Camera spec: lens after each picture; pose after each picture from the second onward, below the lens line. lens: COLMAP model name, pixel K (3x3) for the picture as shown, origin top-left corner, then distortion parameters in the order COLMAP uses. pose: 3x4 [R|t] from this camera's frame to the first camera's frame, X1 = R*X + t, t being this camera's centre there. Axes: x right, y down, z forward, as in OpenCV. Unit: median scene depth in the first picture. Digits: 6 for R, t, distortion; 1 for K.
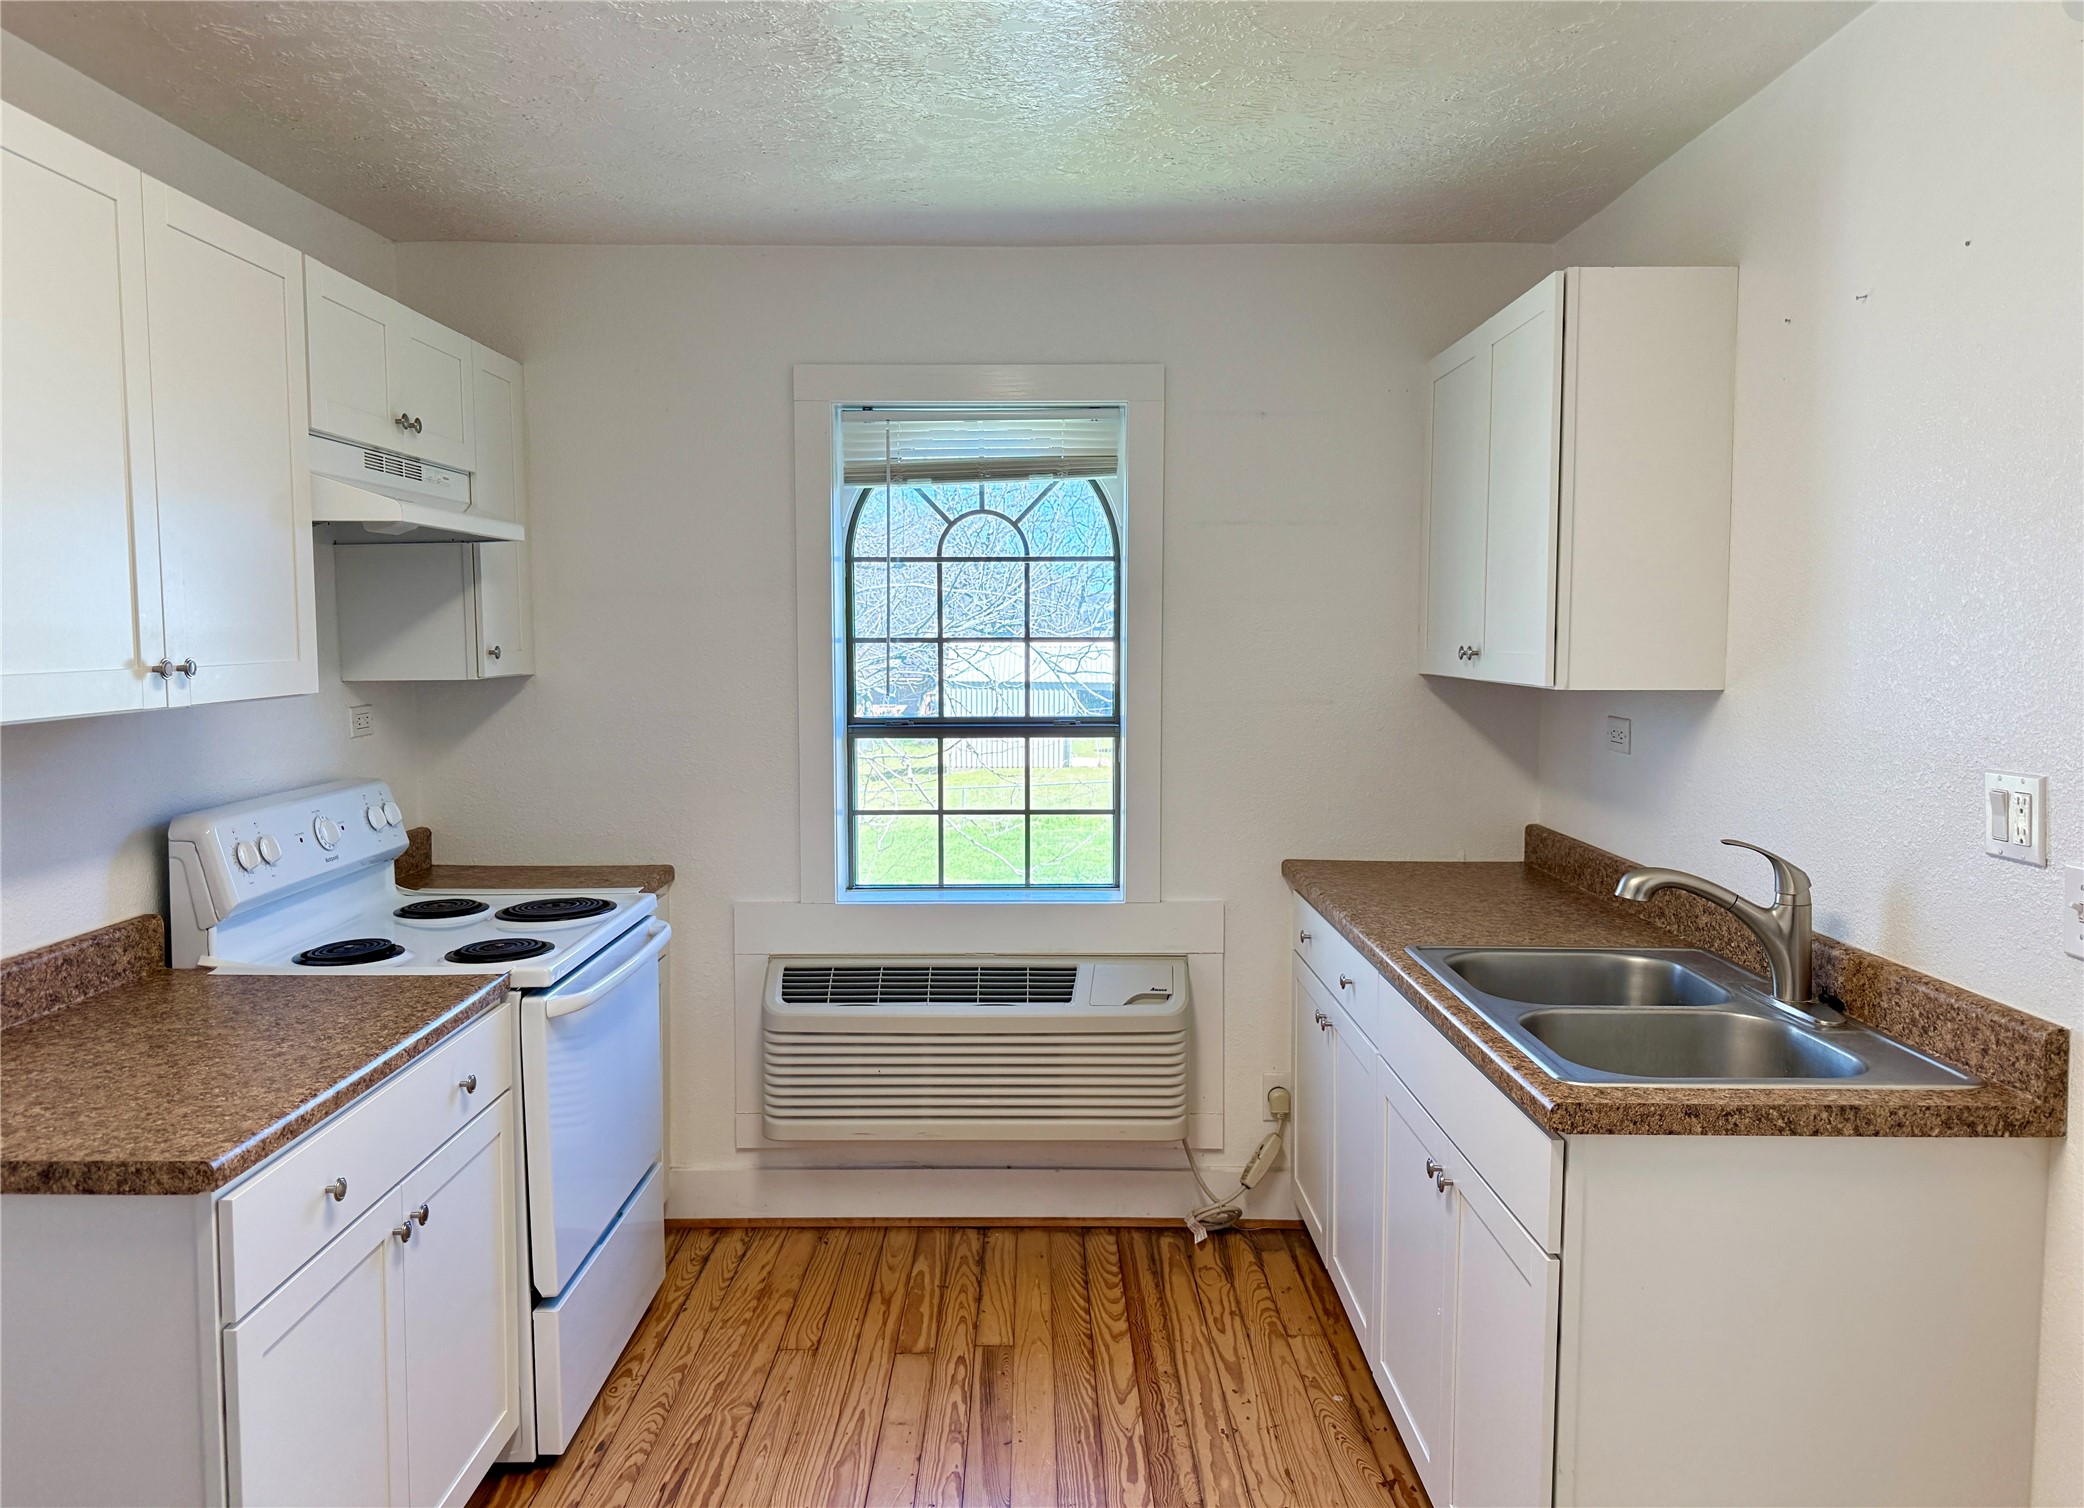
lens RADIAL K [[1458.4, 0, 1045.5], [0, 1458.4, 737.4], [0, 0, 1]] dist [0.020726, -0.029084]
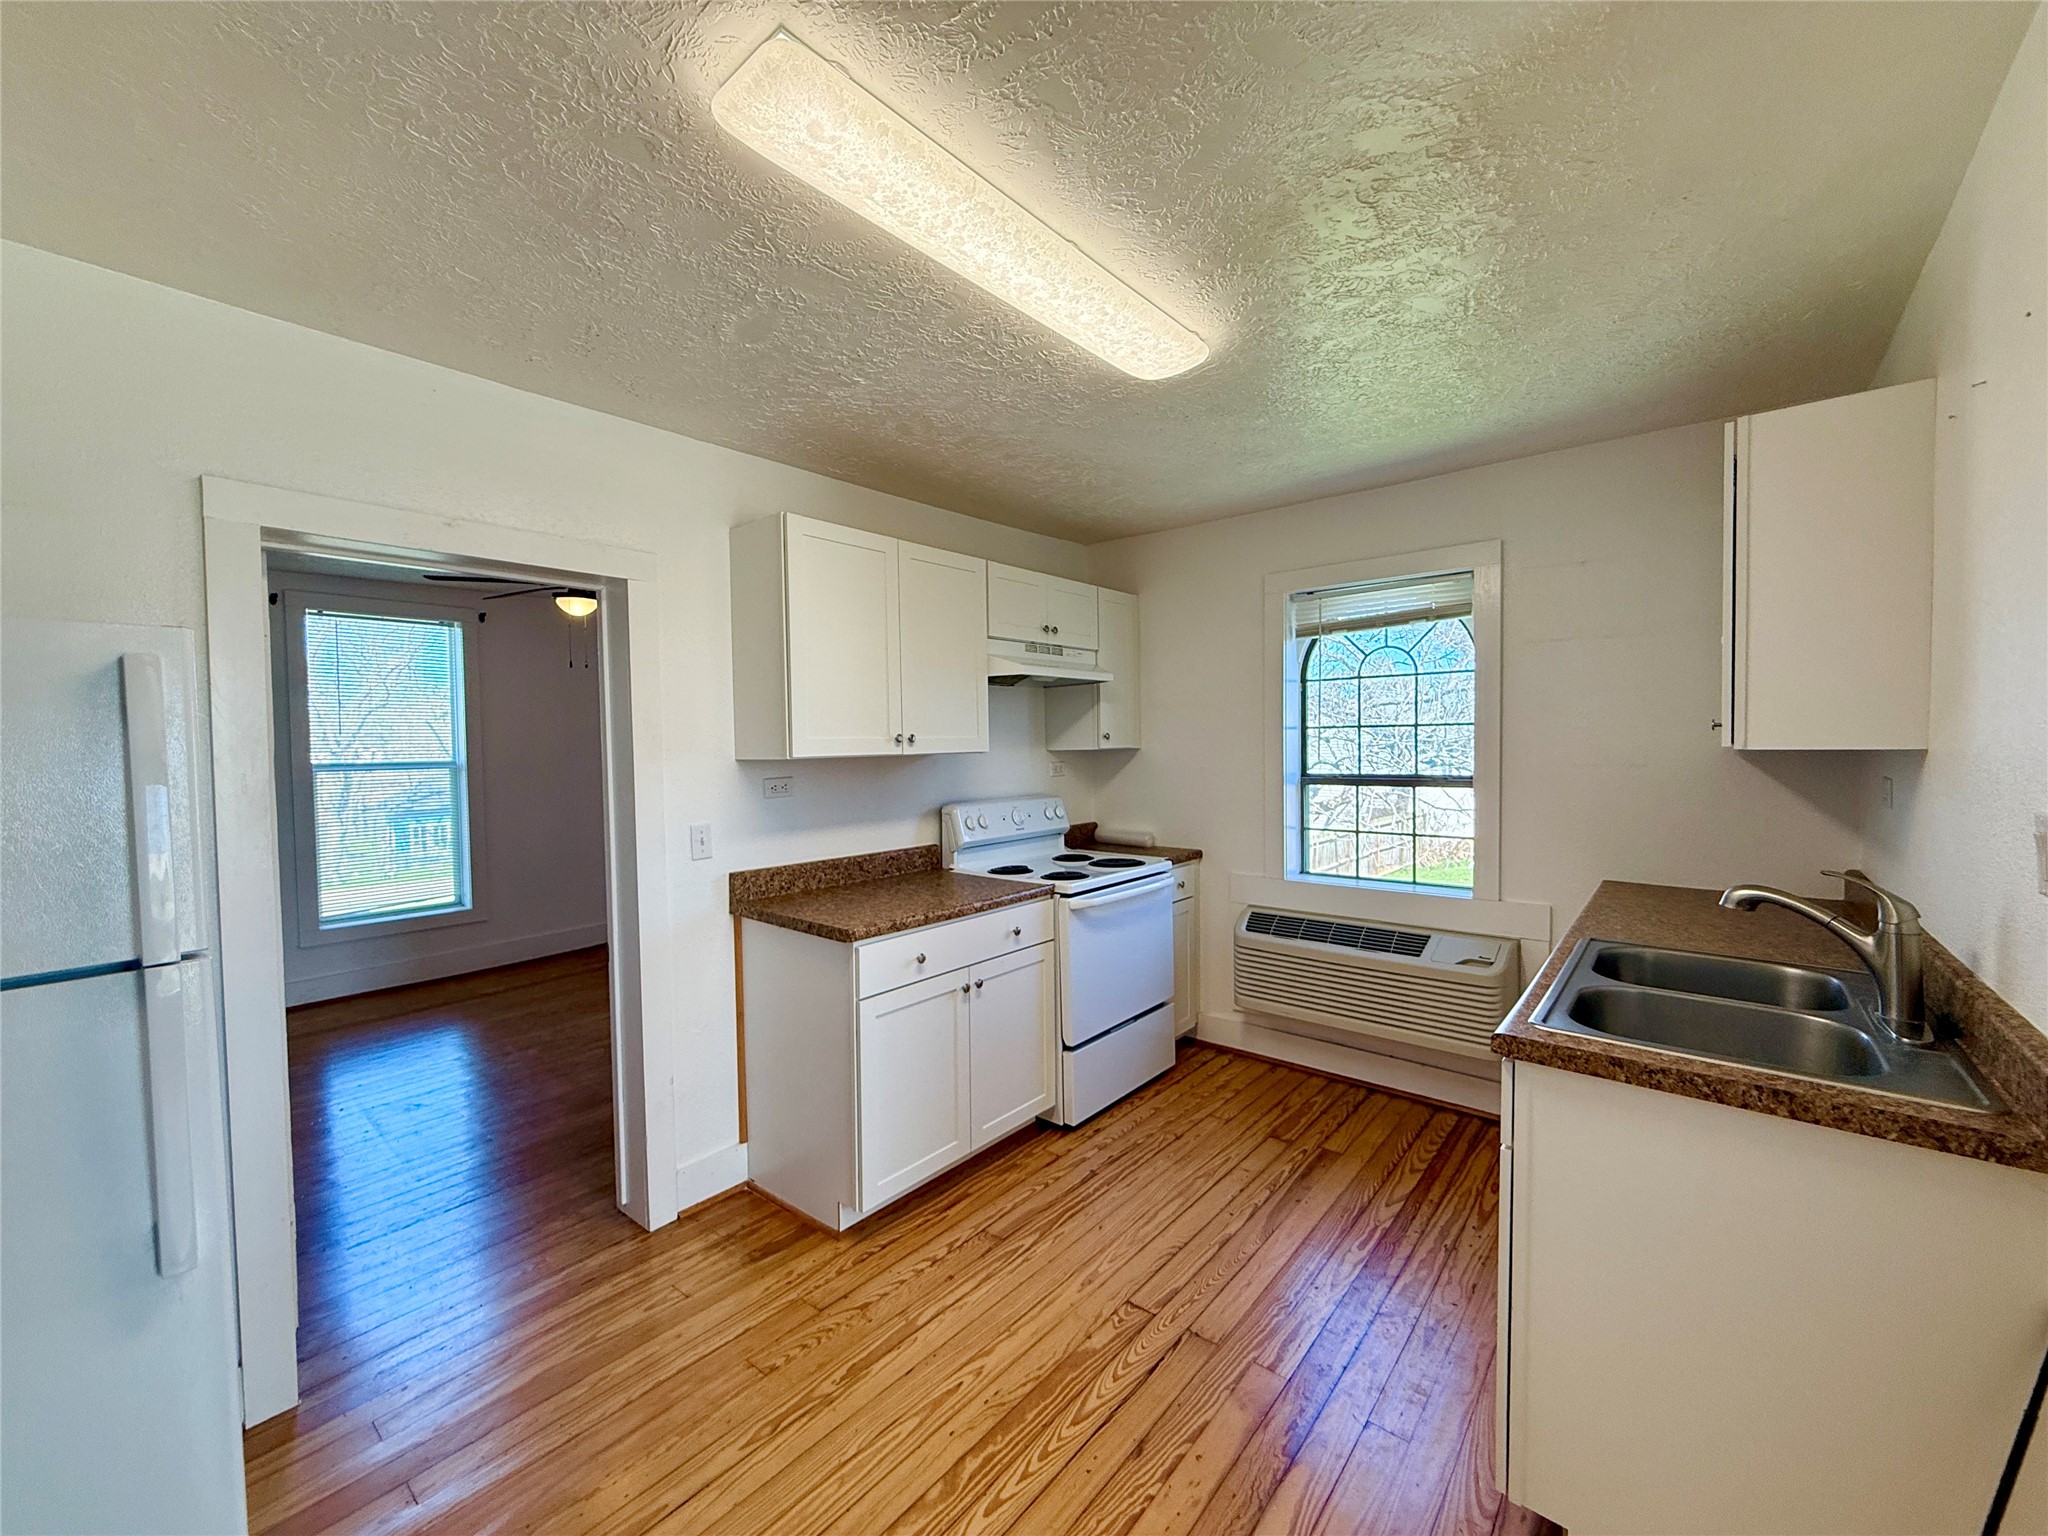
lens RADIAL K [[816.2, 0, 1023.6], [0, 816.2, 775.2], [0, 0, 1]] dist [0.000072, -0.000199]
pose [[0.759248, 0.014936, -0.650630, 0.308628], [-0.032523, 0.999358, -0.015011, 0.018980], [0.649988, 0.032558, 0.759247, 0.066863]]
